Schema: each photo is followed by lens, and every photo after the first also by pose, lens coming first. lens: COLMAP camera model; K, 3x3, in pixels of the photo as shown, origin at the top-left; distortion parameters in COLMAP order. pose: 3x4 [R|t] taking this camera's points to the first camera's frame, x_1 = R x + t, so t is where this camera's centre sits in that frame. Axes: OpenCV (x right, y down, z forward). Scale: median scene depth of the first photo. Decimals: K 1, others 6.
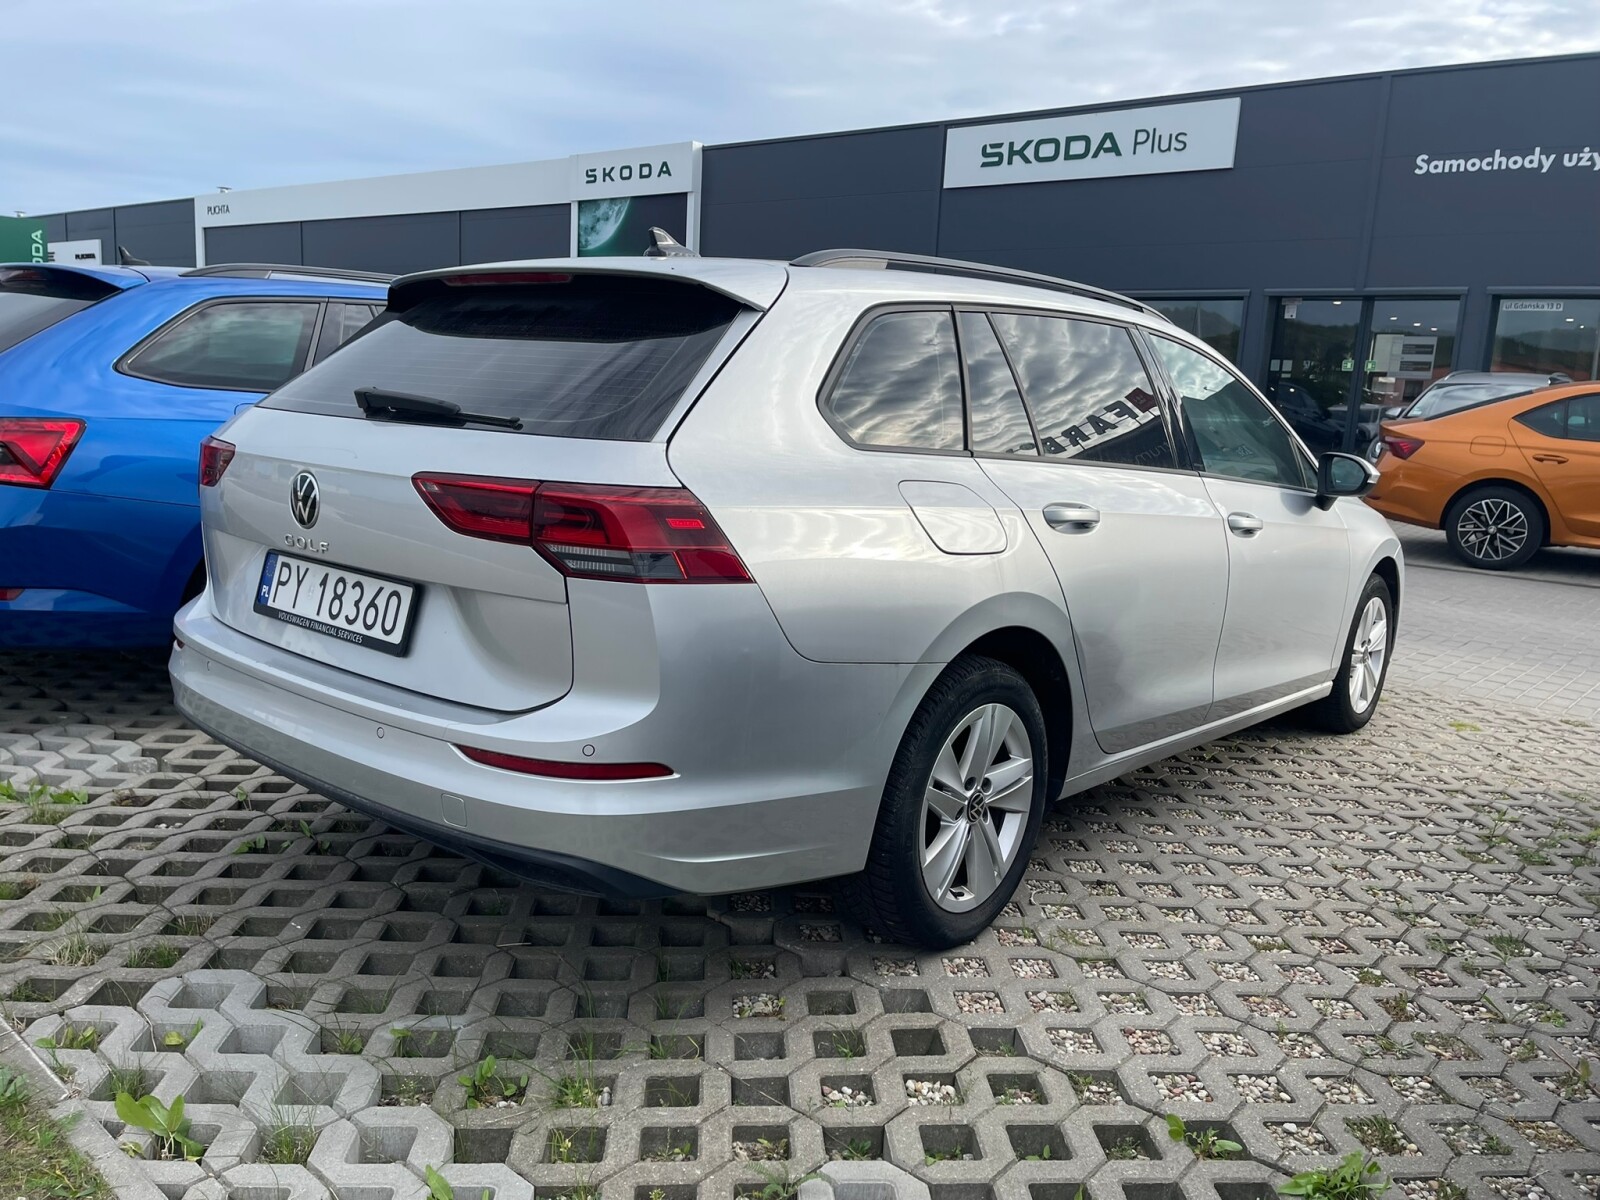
lens RADIAL K [[1204.3, 0, 800.0], [0, 1204.3, 600.0], [0, 0, 1]] dist [0.002266, 0.001864]
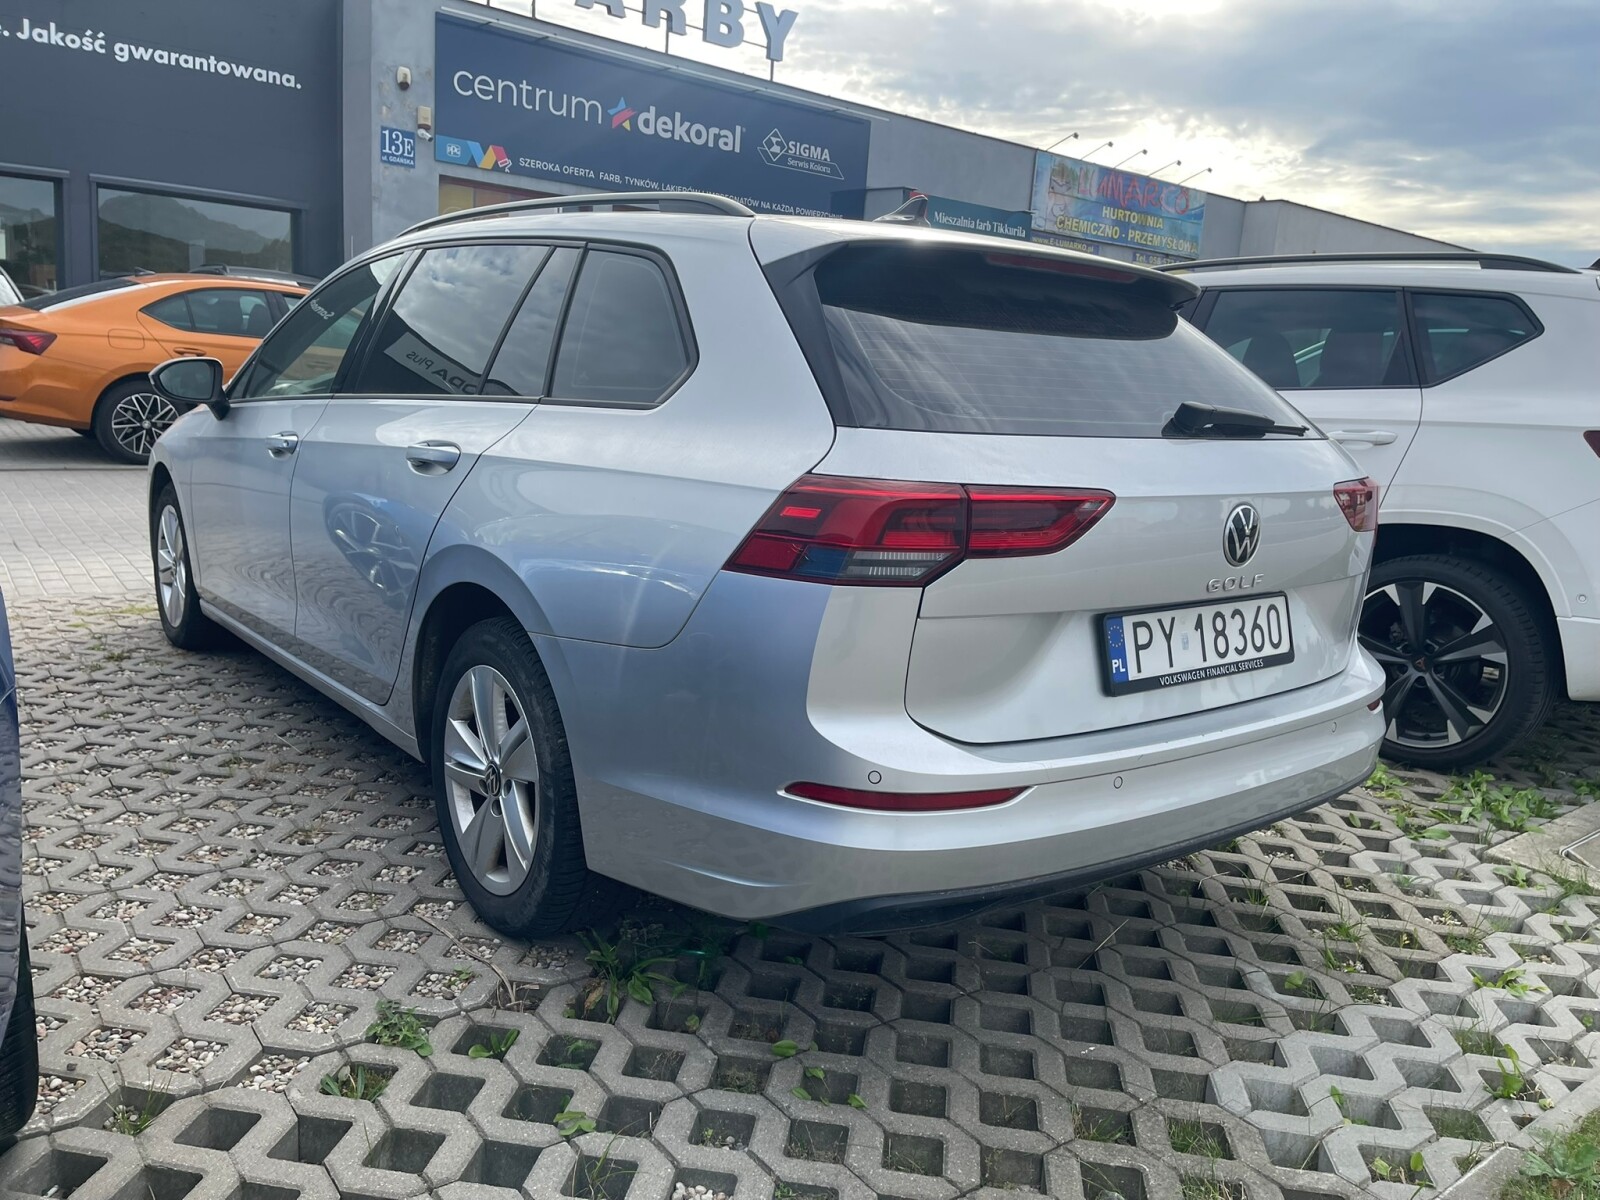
lens RADIAL K [[1189.9, 0, 800.0], [0, 1189.9, 600.0], [0, 0, 1]] dist [-0.000519, -0.001091]
pose [[0.229685, -0.225634, 0.946749, -1.311285], [0.117700, 0.972056, 0.203111, -0.249913], [-0.966122, 0.064781, 0.249823, 1.077257]]
